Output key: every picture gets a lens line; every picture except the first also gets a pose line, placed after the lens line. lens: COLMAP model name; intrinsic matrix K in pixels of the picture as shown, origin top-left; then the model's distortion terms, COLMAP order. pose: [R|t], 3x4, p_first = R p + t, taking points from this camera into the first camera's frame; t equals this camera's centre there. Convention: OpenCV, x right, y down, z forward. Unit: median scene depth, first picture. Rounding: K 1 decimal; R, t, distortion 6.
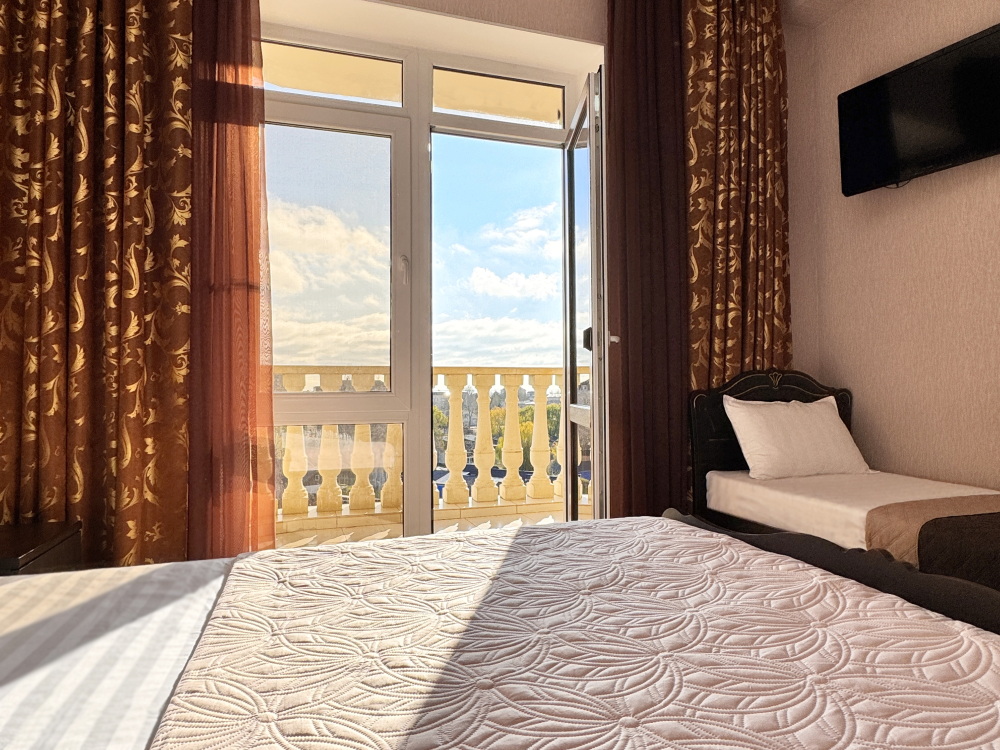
lens RADIAL K [[612.2, 0, 500.6], [0, 612.2, 376.9], [0, 0, 1]] dist [-0.003941, -0.001900]
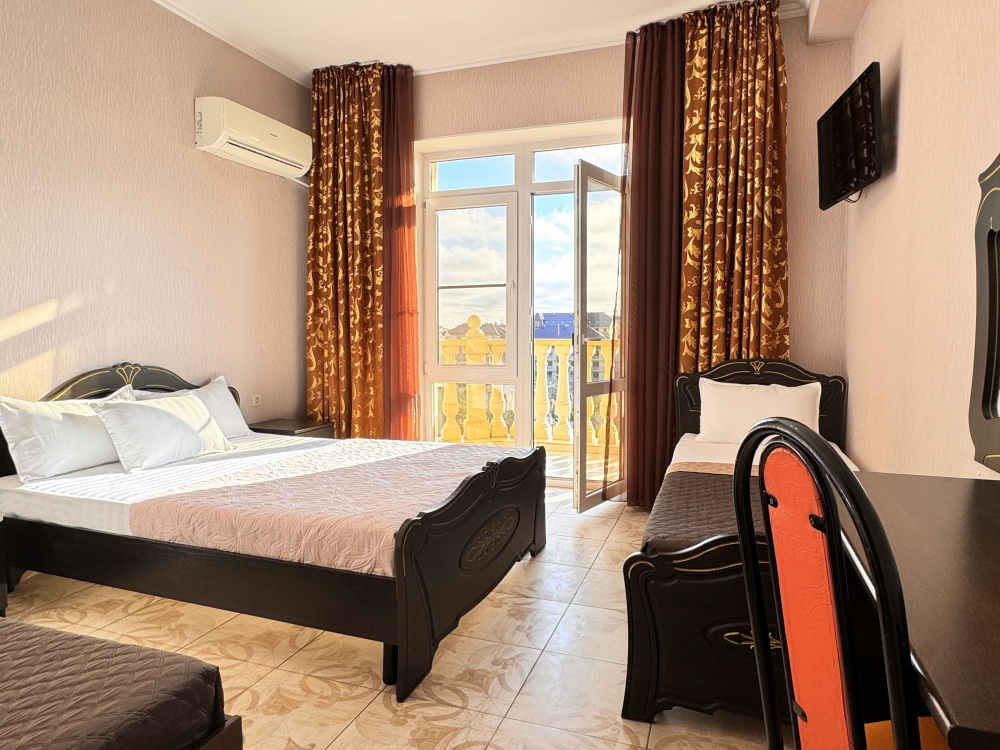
lens RADIAL K [[612.2, 0, 500.6], [0, 612.2, 374.4], [0, 0, 1]] dist [-0.003941, -0.001900]
pose [[0.796187, 0.044538, -0.603409, 0.809236], [0.007126, 0.996528, 0.082957, -0.089309], [0.605009, -0.070349, 0.793105, -0.308566]]
